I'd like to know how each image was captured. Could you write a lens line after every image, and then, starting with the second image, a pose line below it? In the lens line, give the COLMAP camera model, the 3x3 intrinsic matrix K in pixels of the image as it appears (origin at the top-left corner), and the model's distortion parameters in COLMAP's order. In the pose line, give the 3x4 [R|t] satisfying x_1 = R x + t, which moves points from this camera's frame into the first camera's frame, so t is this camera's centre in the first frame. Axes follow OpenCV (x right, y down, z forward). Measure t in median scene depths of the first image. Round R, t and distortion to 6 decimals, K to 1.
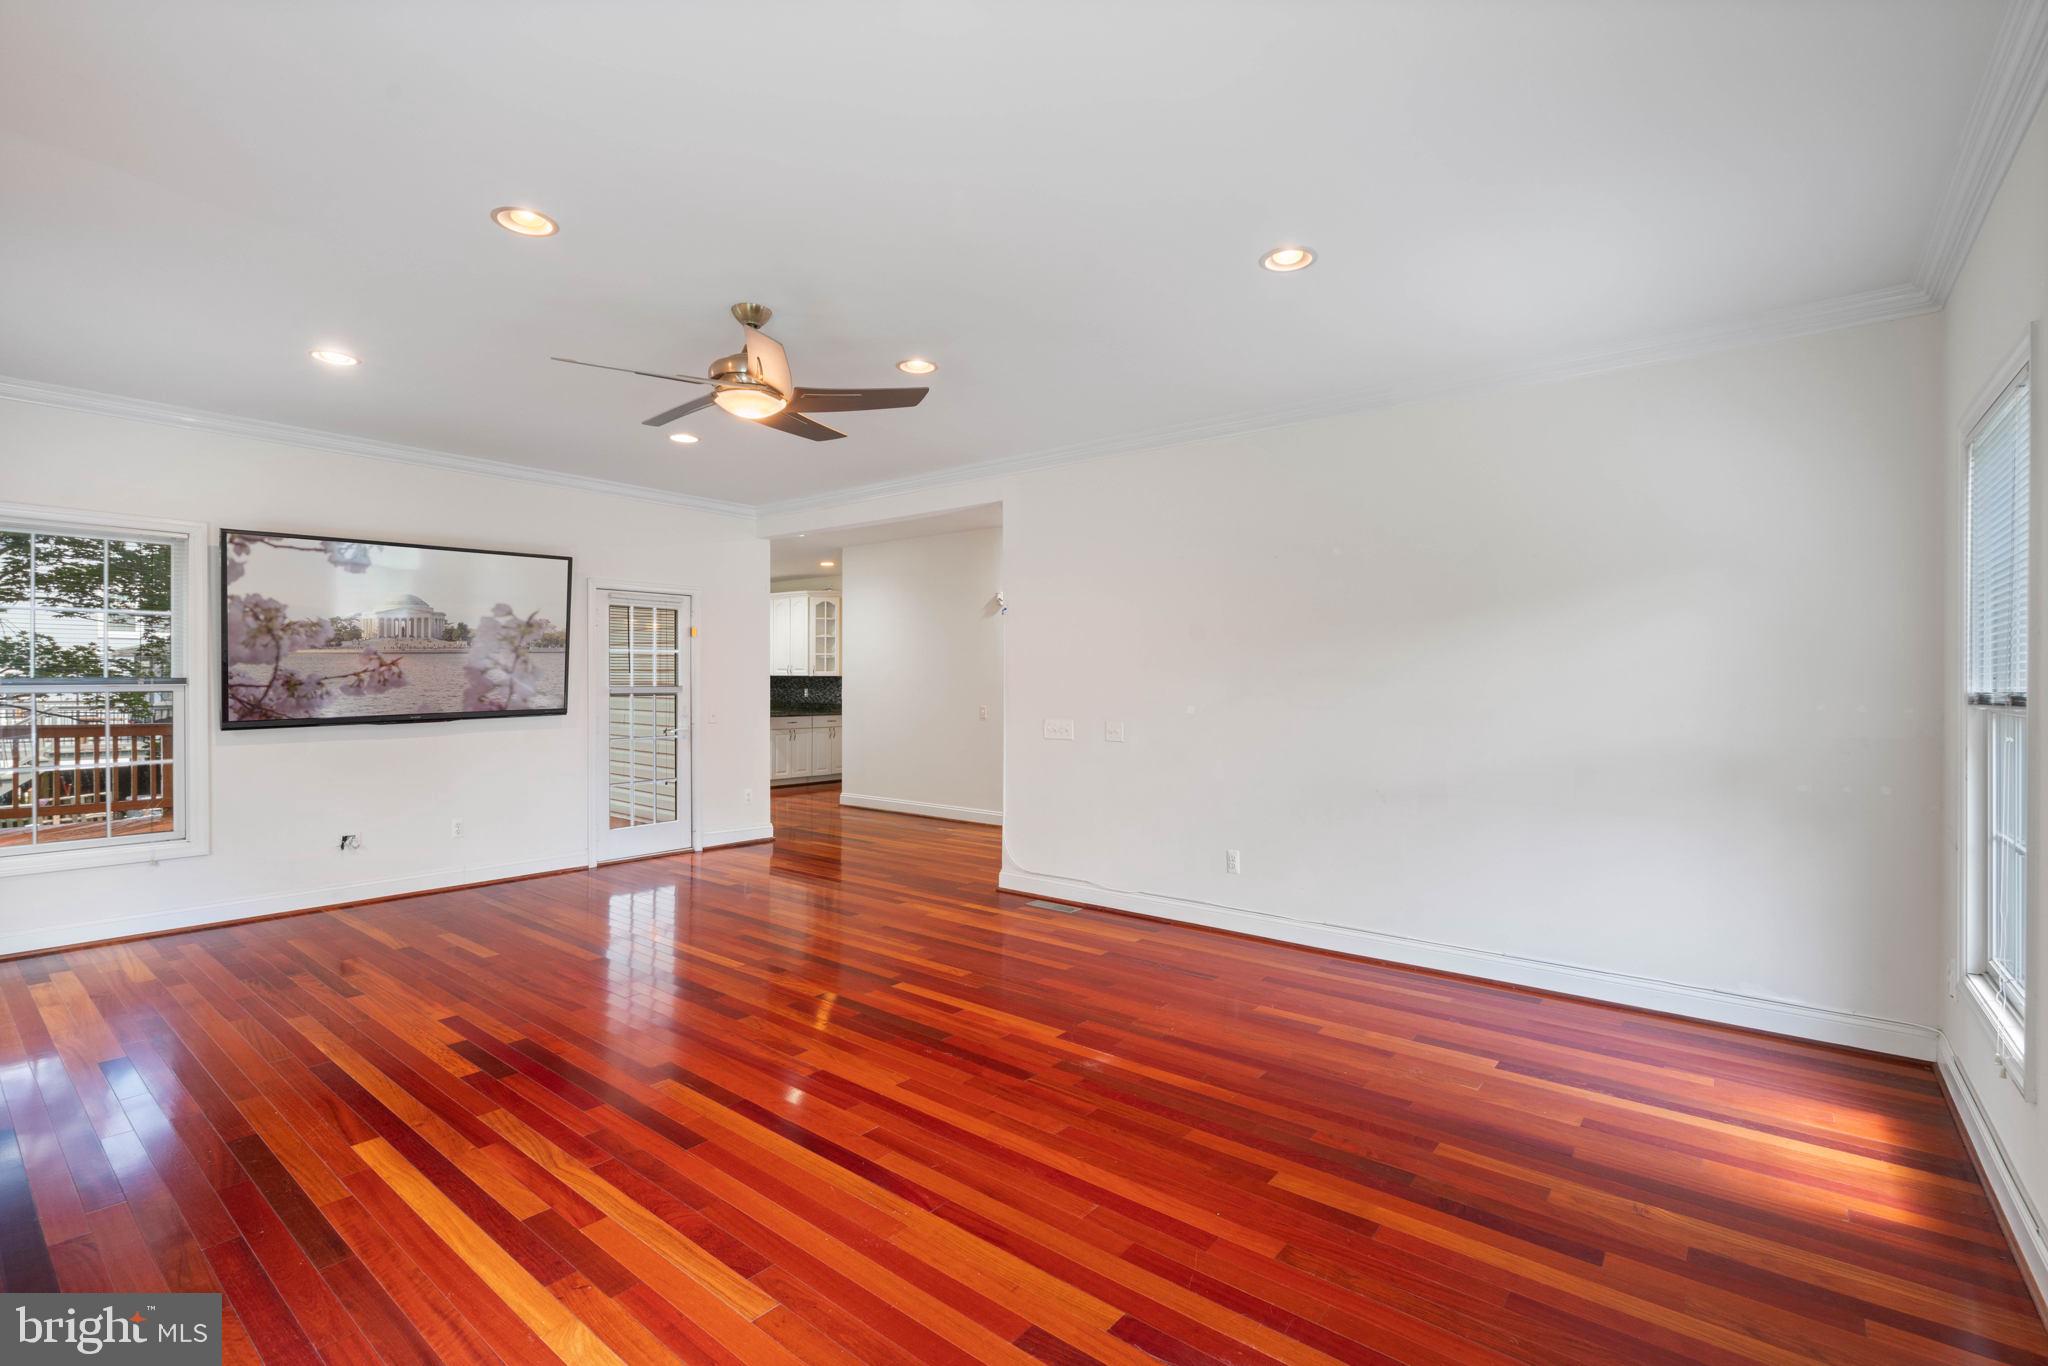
lens RADIAL K [[937.1, 0, 1066.2], [0, 937.1, 687.4], [0, 0, 1]] dist [0.001802, -0.000293]
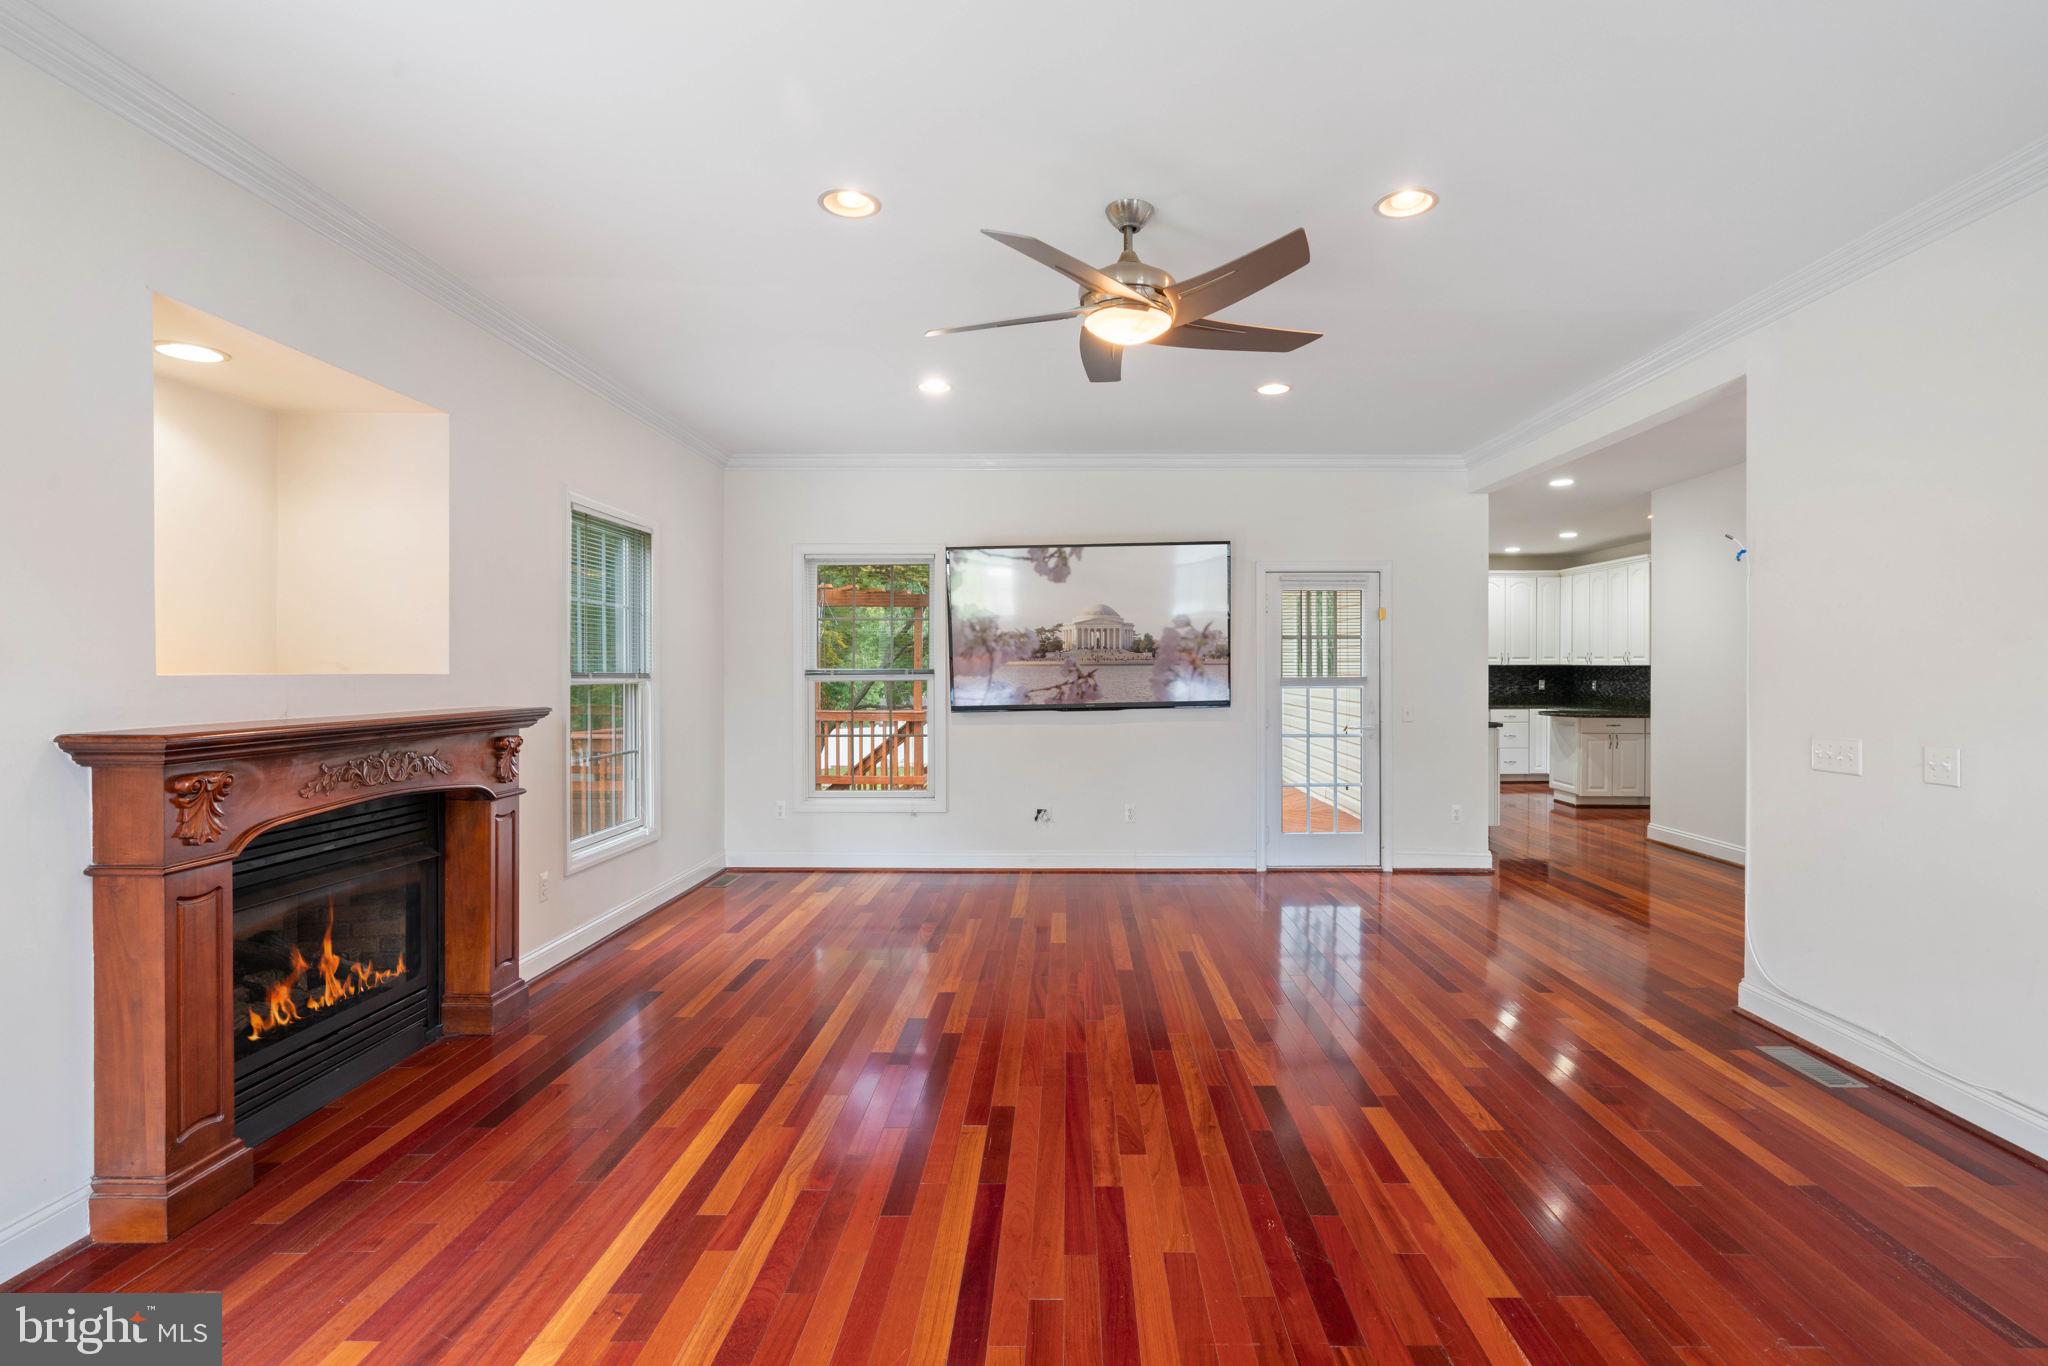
lens RADIAL K [[1006.4, 0, 1025.8], [0, 1006.4, 682.6], [0, 0, 1]] dist [-0.003365, 0.001763]
pose [[0.600764, 0.006117, -0.799403, 0.223297], [-0.004249, 0.999981, 0.004459, 0.000814], [0.799415, 0.000718, 0.600779, 0.304413]]
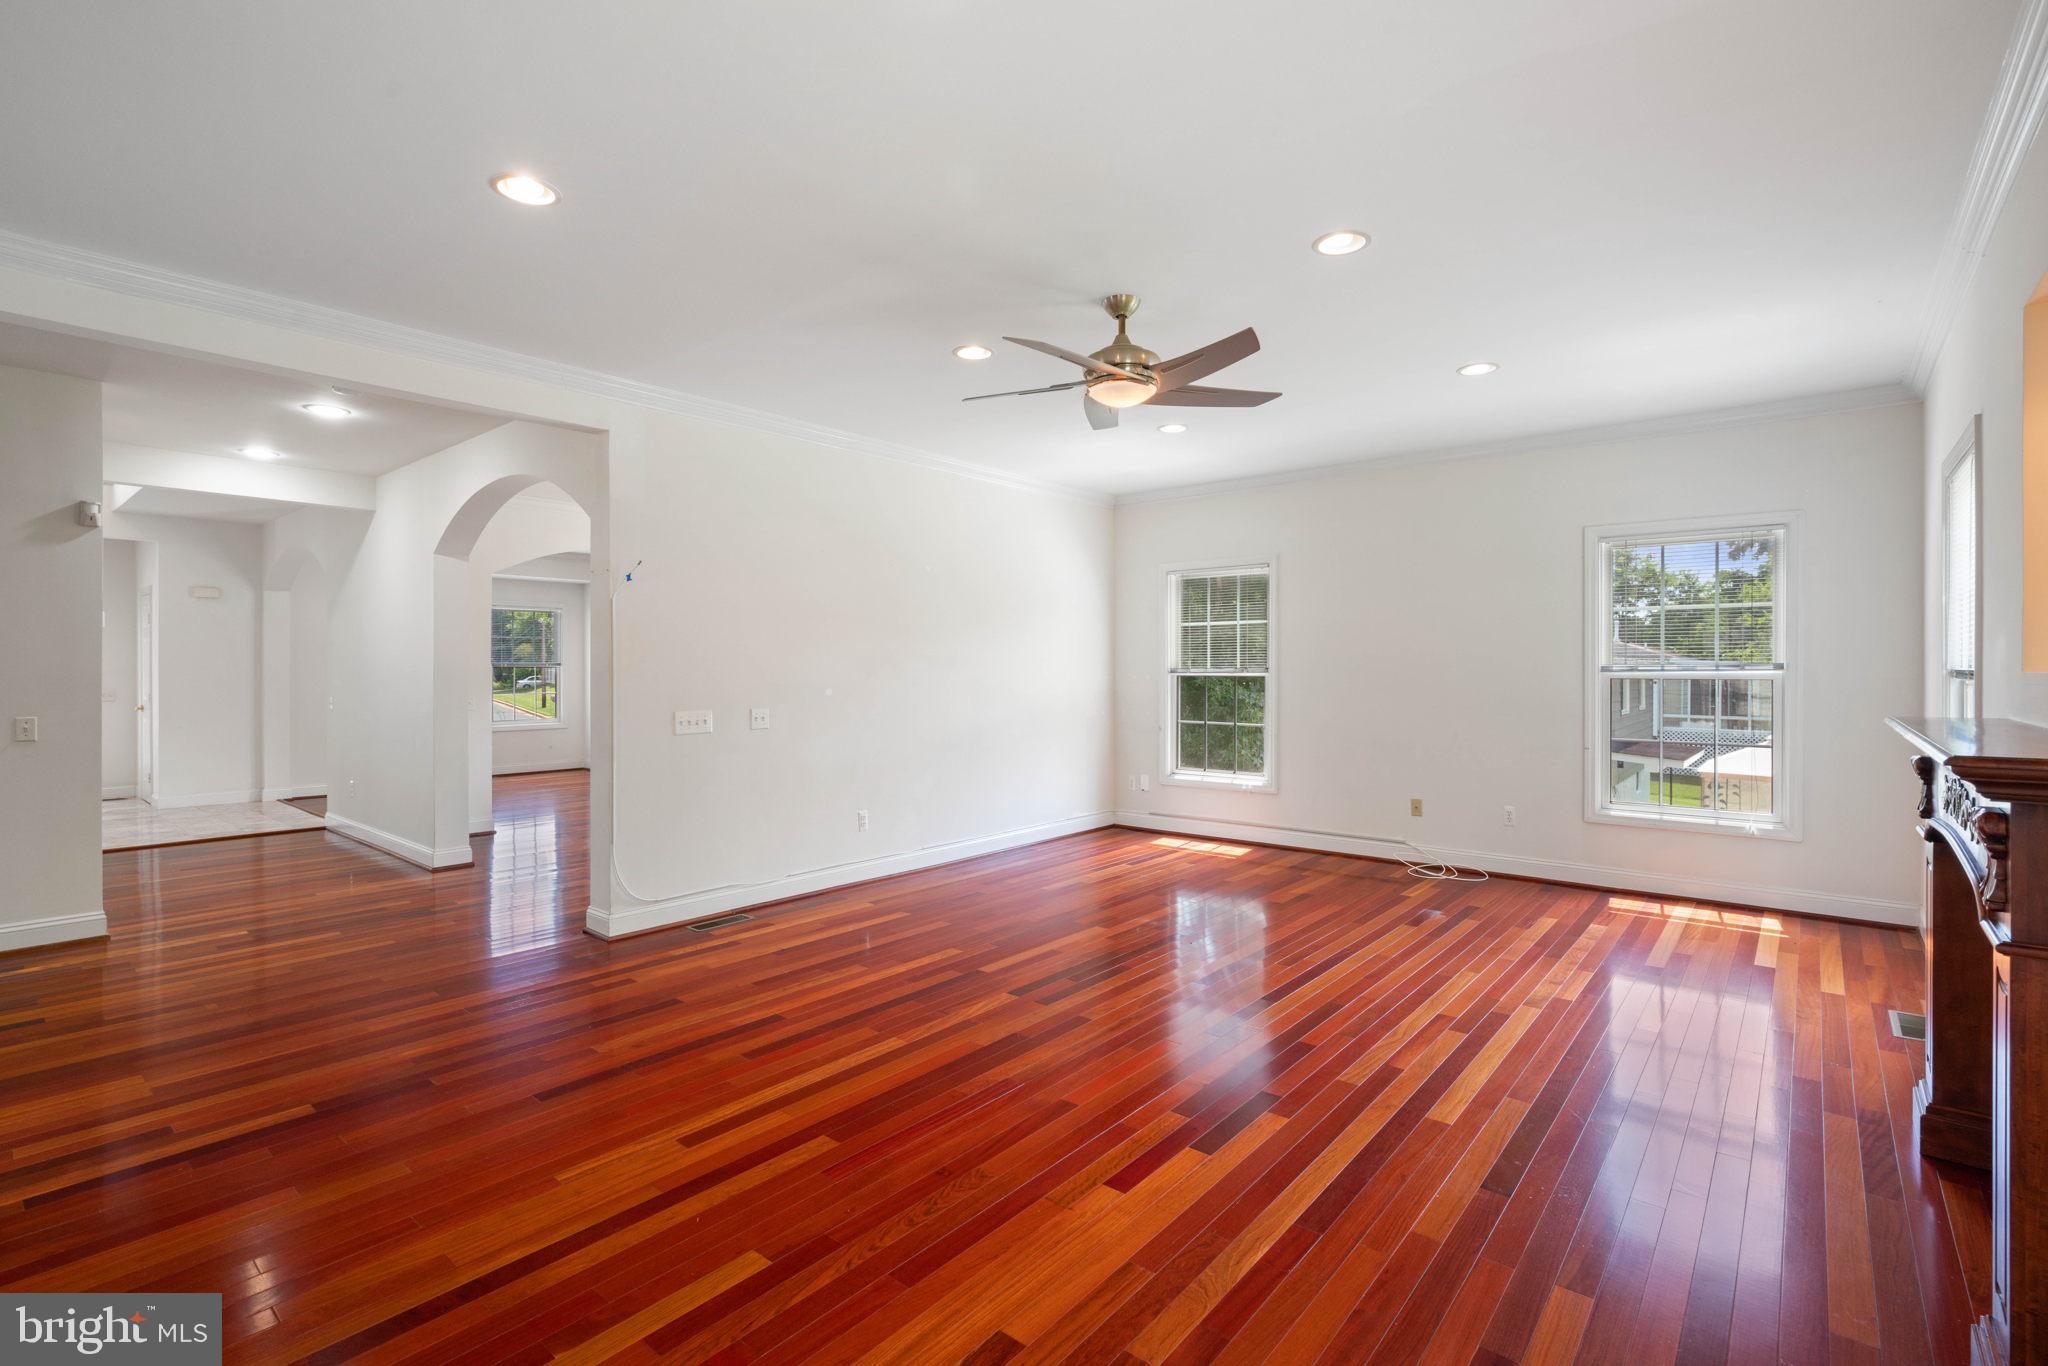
lens RADIAL K [[937.1, 0, 1024.8], [0, 937.1, 683.3], [0, 0, 1]] dist [0.001802, -0.000293]
pose [[0.020239, -0.012608, 0.999716, -0.962710], [0.002230, 0.999919, 0.012565, 0.005152], [-0.999793, 0.001975, 0.020266, 0.783739]]
